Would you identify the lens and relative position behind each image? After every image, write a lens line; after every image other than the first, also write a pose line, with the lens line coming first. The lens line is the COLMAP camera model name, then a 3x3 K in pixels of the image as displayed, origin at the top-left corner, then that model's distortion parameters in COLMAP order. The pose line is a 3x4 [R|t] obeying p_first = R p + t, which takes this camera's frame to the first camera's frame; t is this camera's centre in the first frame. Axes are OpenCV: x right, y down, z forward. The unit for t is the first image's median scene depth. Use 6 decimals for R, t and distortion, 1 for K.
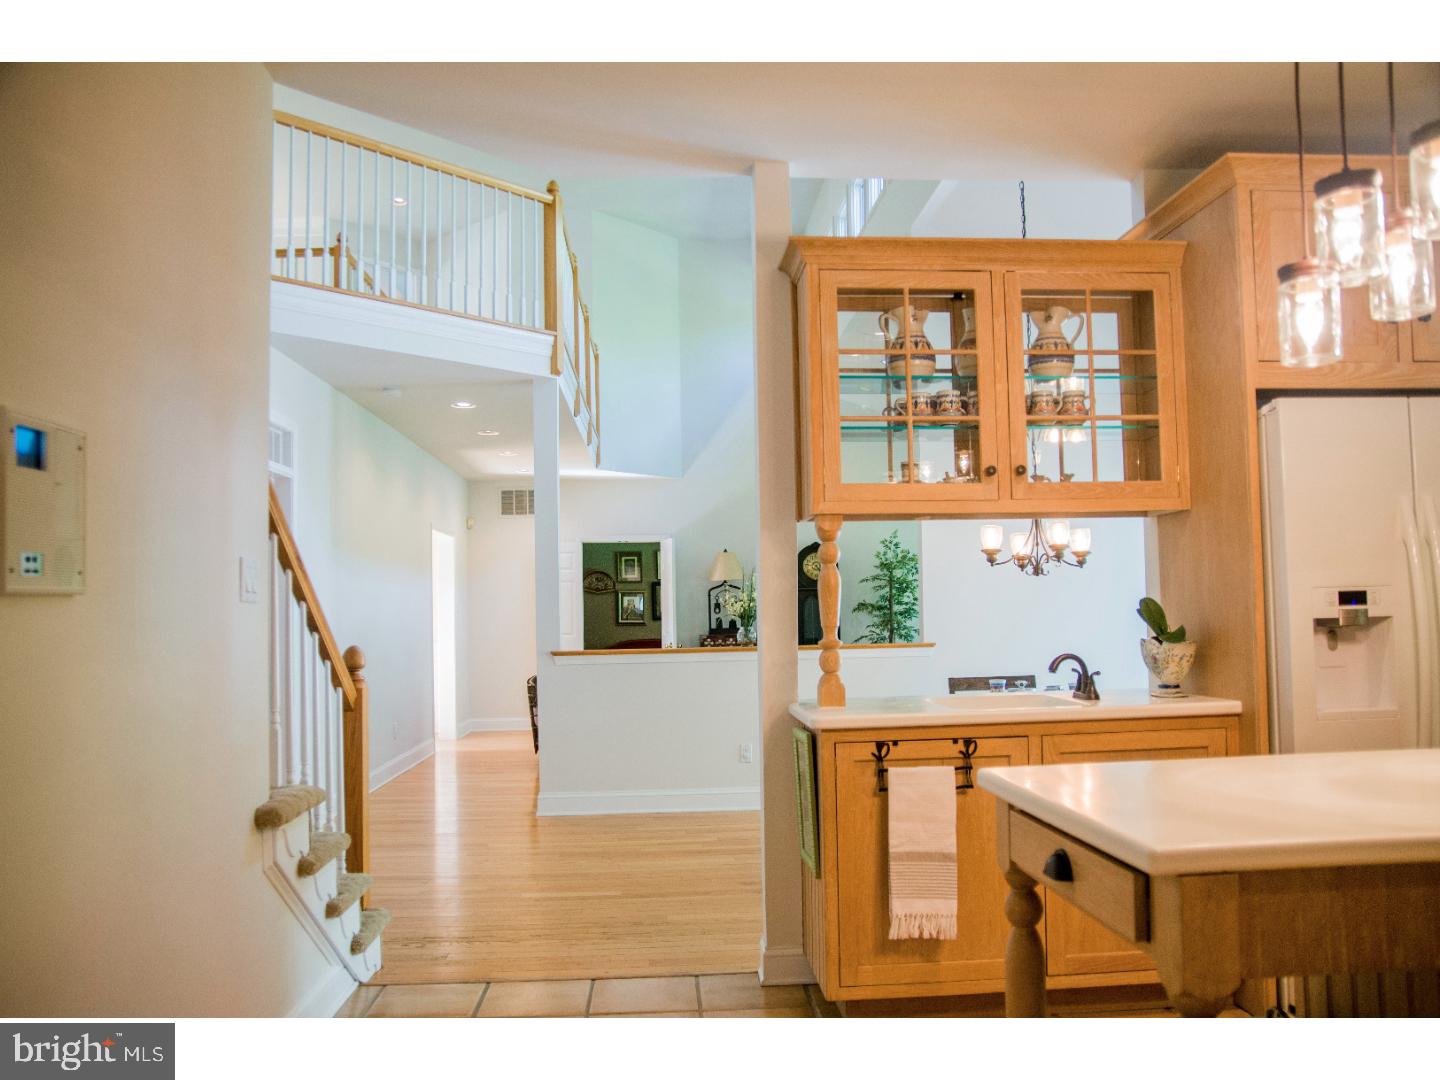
lens RADIAL K [[1129.1, 0, 715.5], [0, 1129.1, 552.3], [0, 0, 1]] dist [-0.100039, 0.038255]
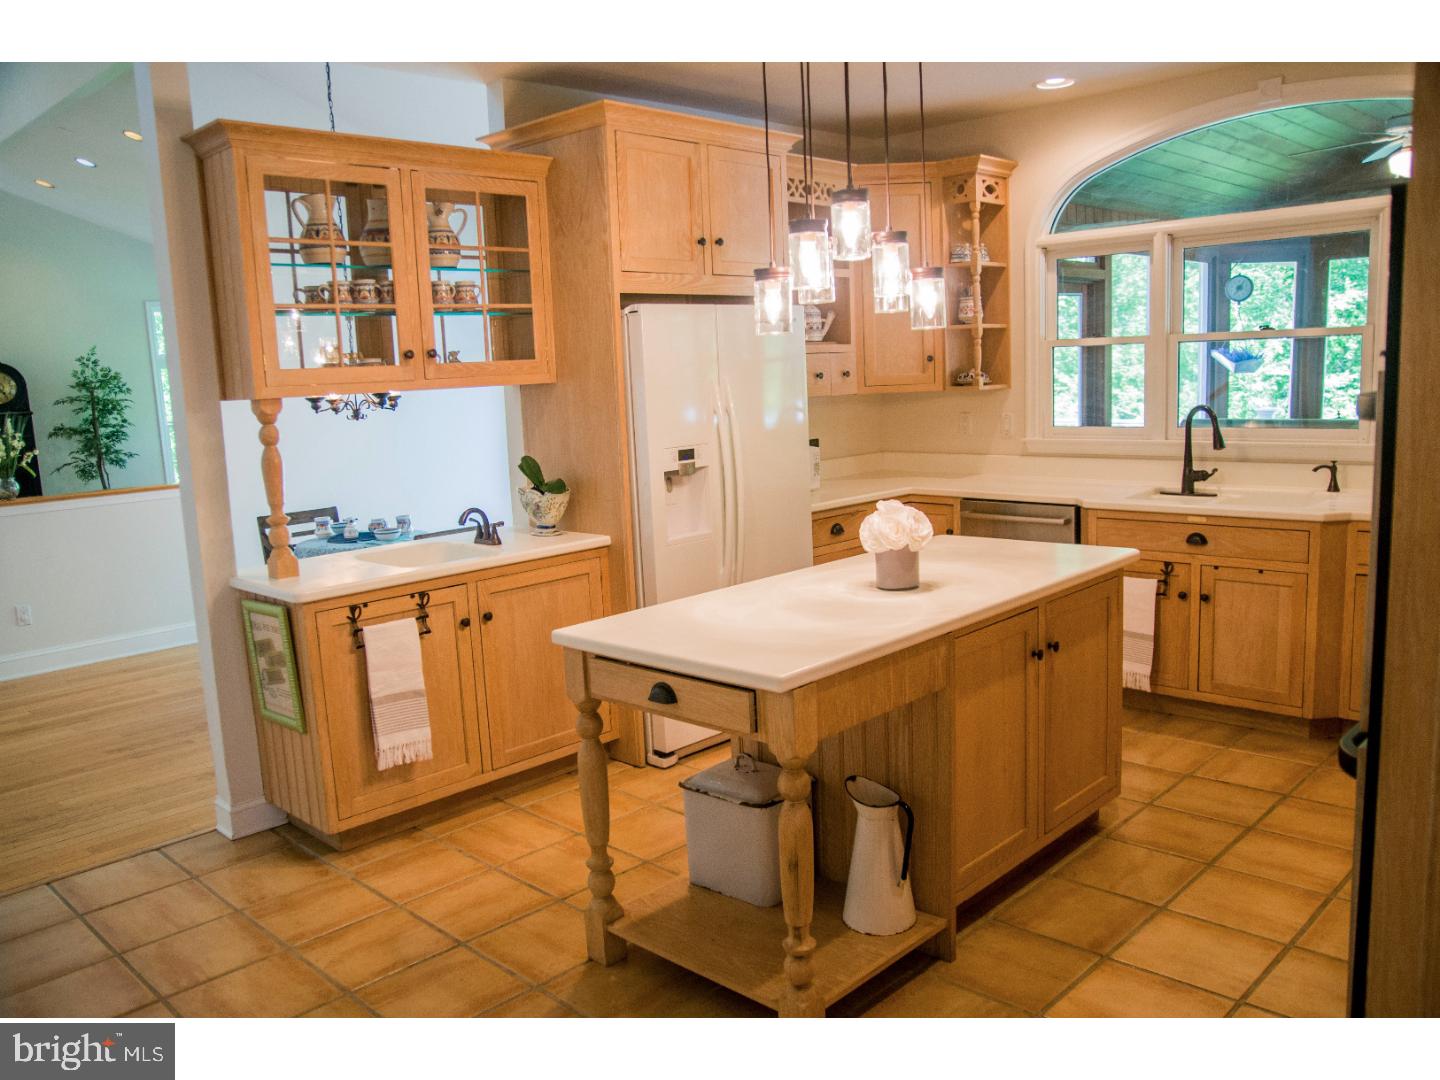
lens RADIAL K [[1129.1, 0, 722.3], [0, 1129.1, 542.6], [0, 0, 1]] dist [-0.100039, 0.038255]
pose [[0.735480, -0.115115, 0.667696, -0.295722], [-0.006142, 0.984288, 0.176464, -0.086783], [-0.677519, -0.133887, 0.723217, -0.053180]]
